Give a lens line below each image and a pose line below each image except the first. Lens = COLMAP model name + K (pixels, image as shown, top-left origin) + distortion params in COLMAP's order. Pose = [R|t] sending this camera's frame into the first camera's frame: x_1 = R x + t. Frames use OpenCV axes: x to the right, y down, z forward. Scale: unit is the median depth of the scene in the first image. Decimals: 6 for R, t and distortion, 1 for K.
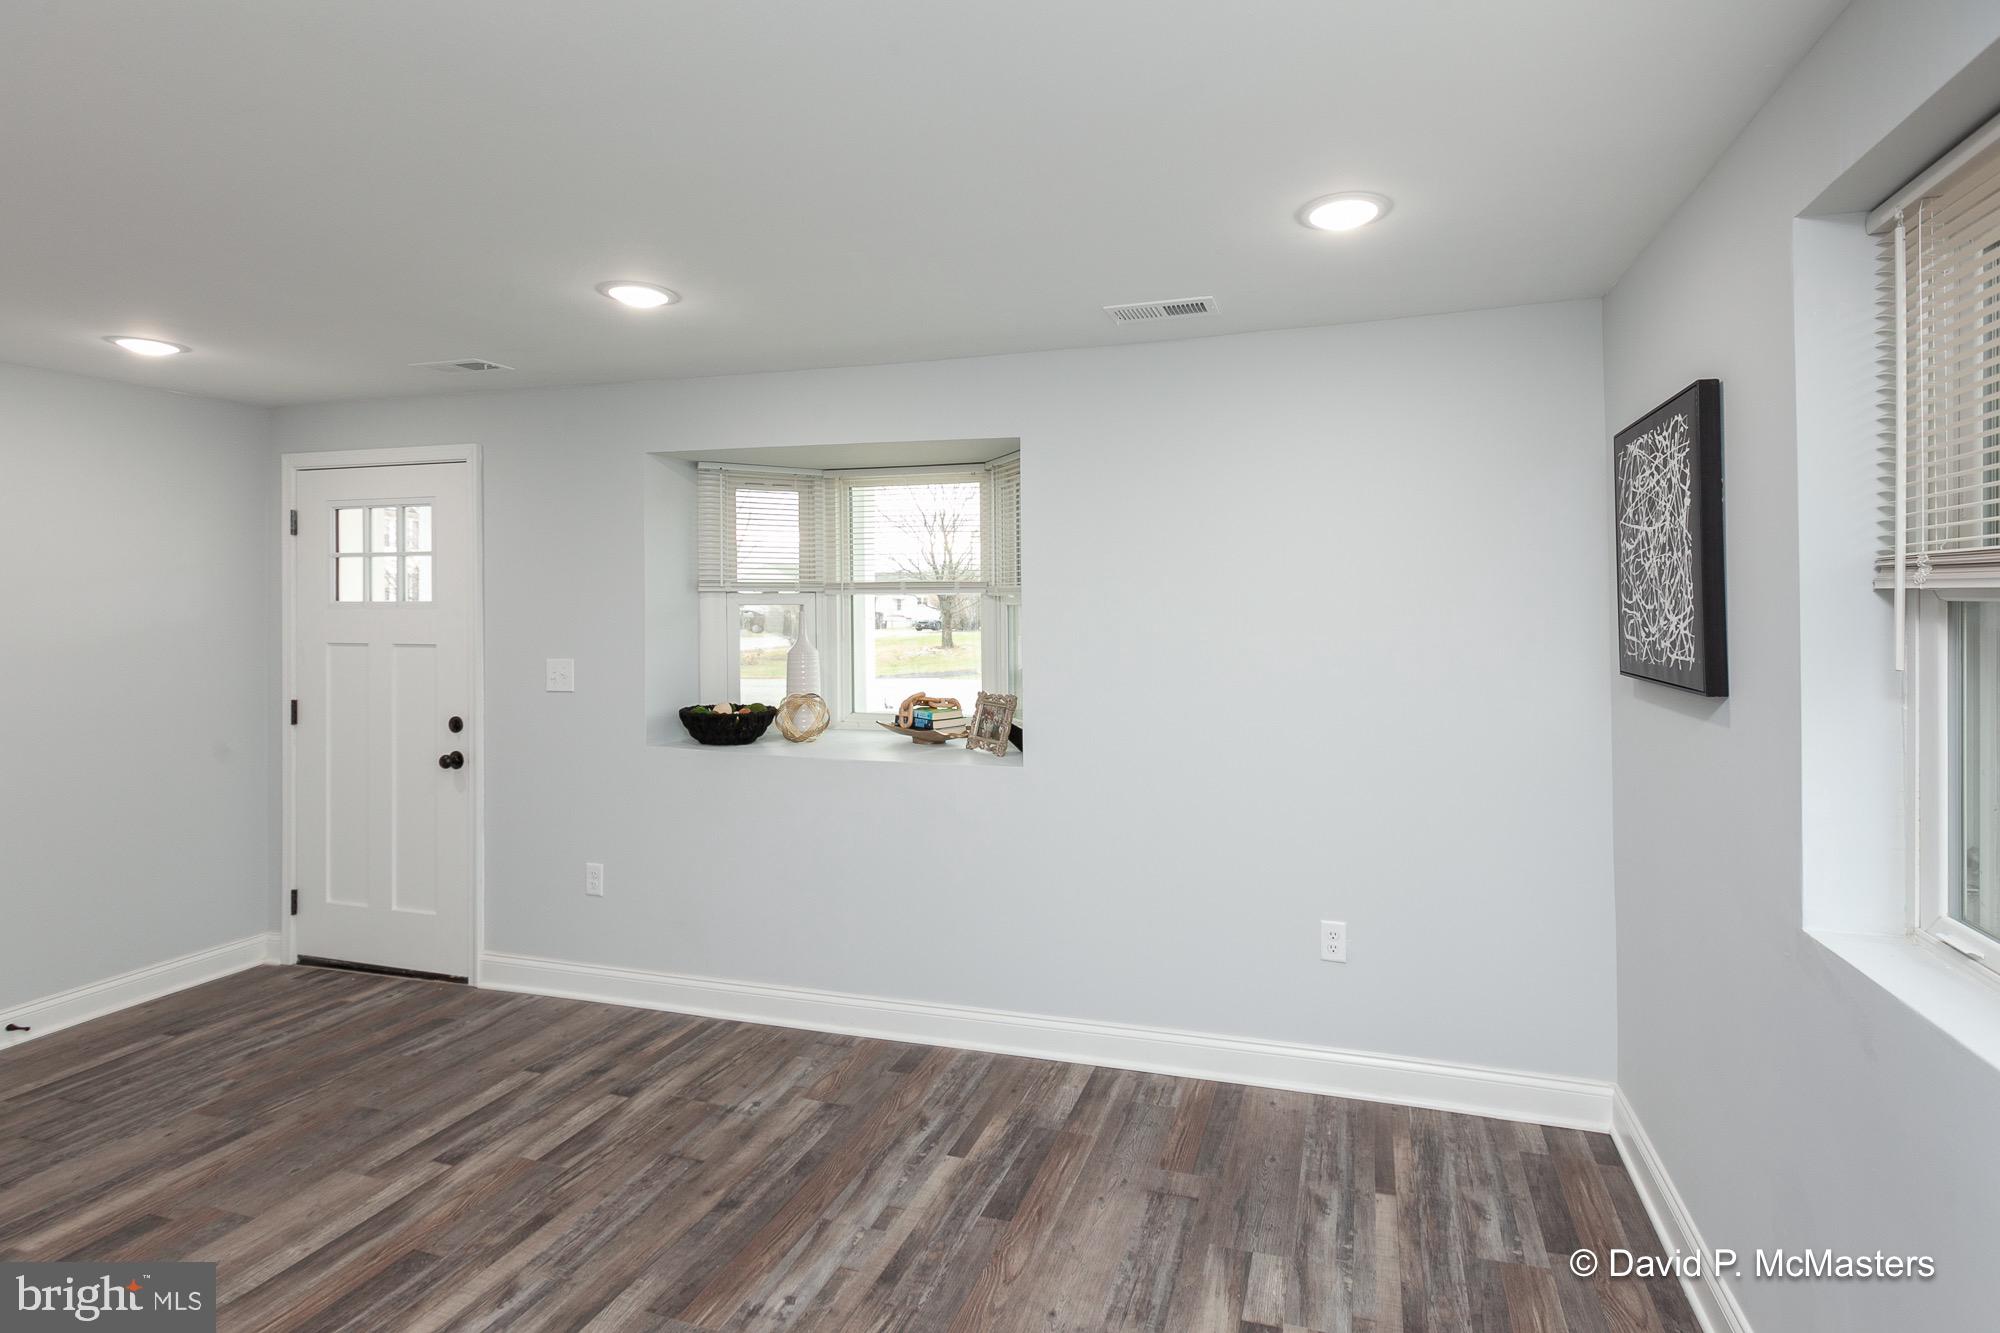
lens RADIAL K [[979.5, 0, 1095.3], [0, 979.5, 609.2], [0, 0, 1]] dist [-0.000332, -0.001275]
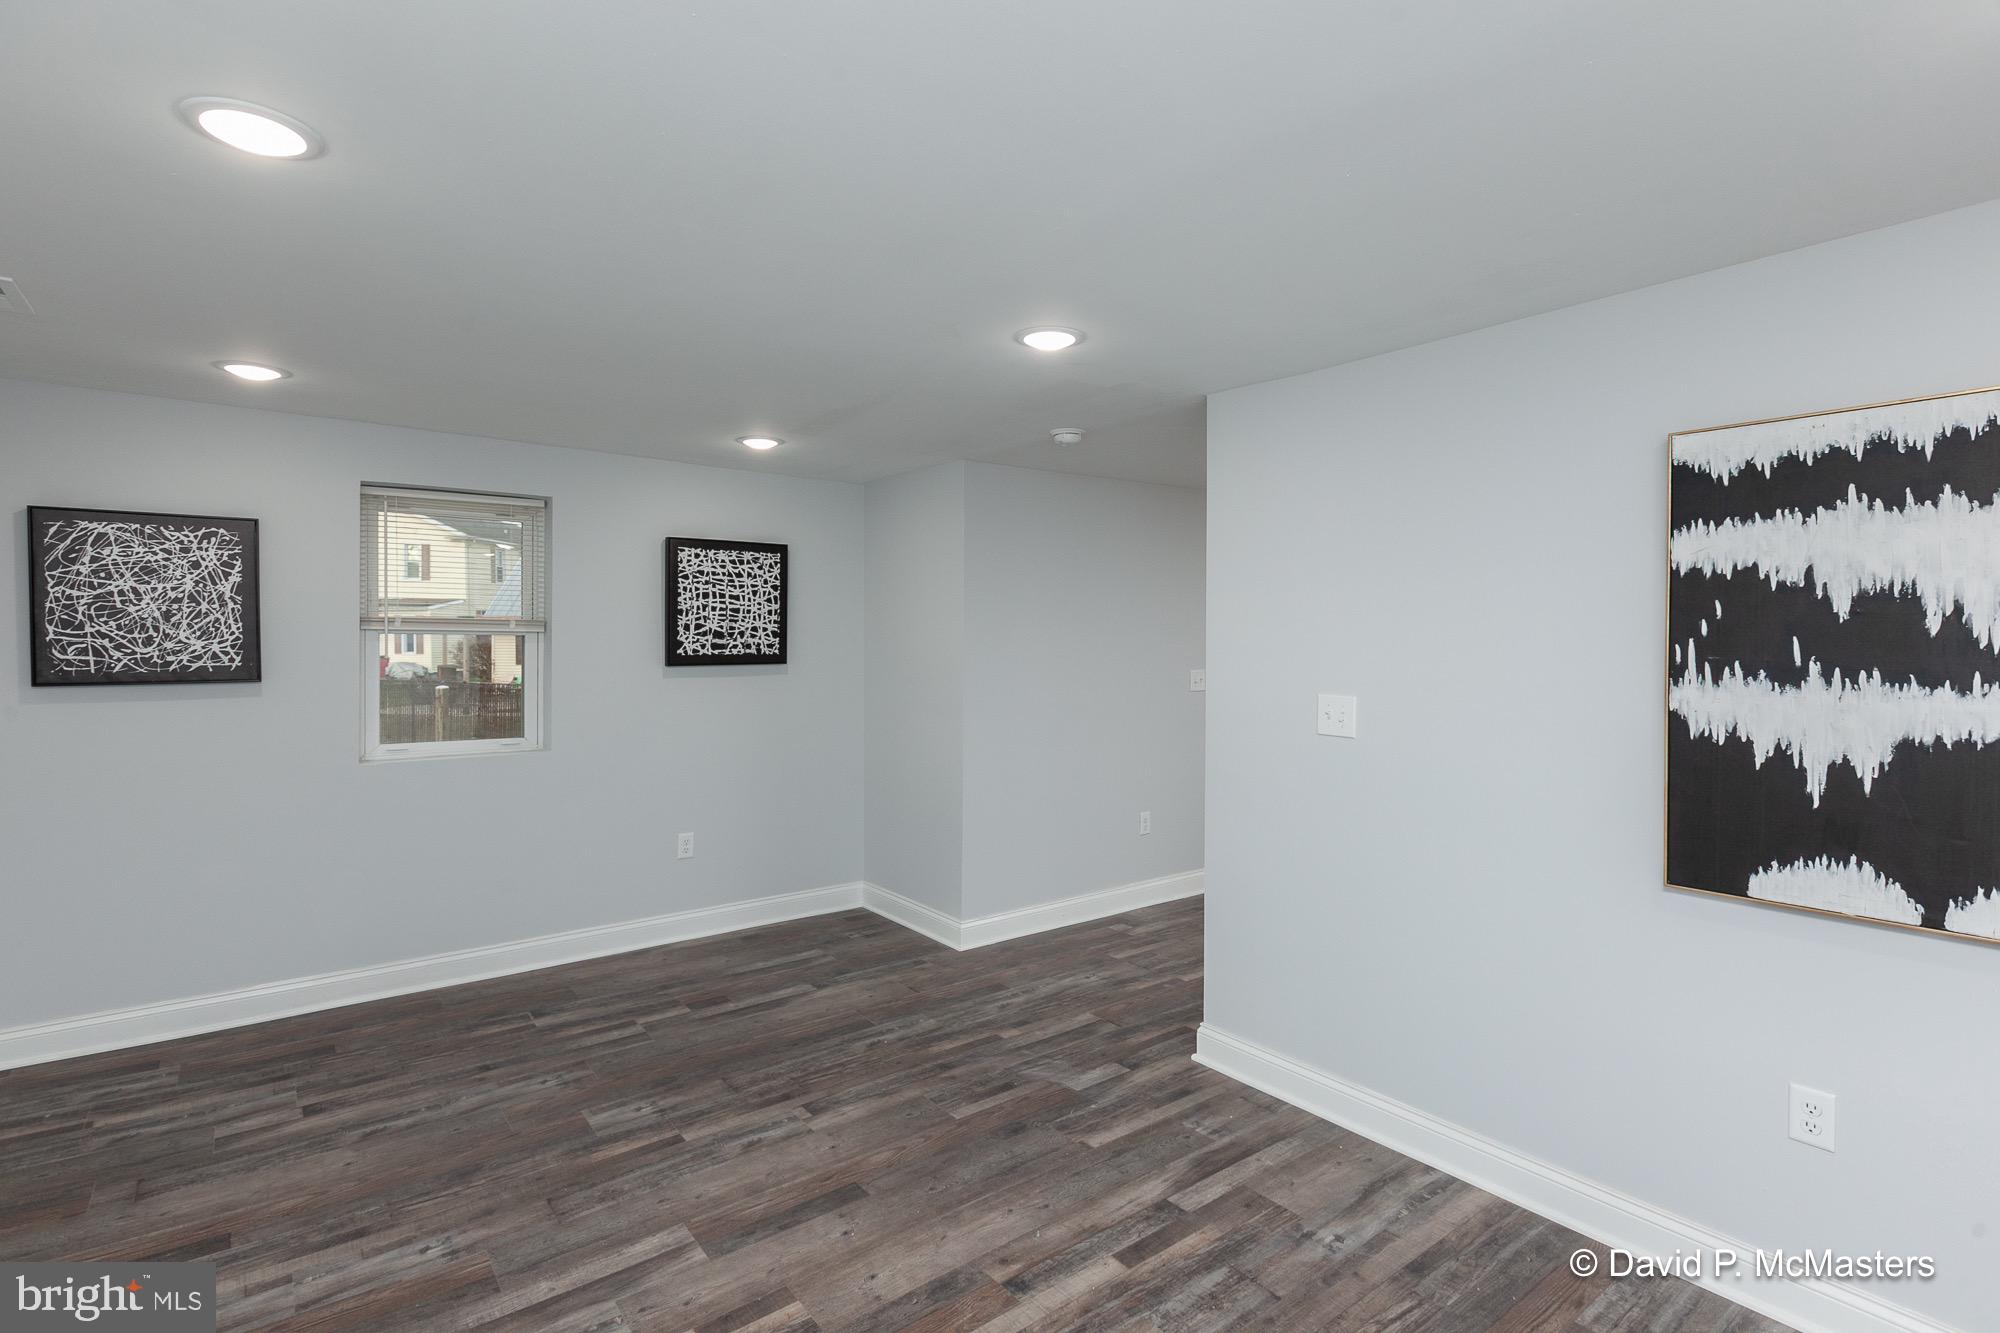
lens RADIAL K [[952.1, 0, 949.8], [0, 952.1, 667.0], [0, 0, 1]] dist [-0.003583, -0.000944]
pose [[-0.792201, -0.021614, 0.609877, -1.046691], [-0.000208, 0.999382, 0.035148, -0.004435], [-0.610260, 0.027718, -0.791716, 1.069613]]
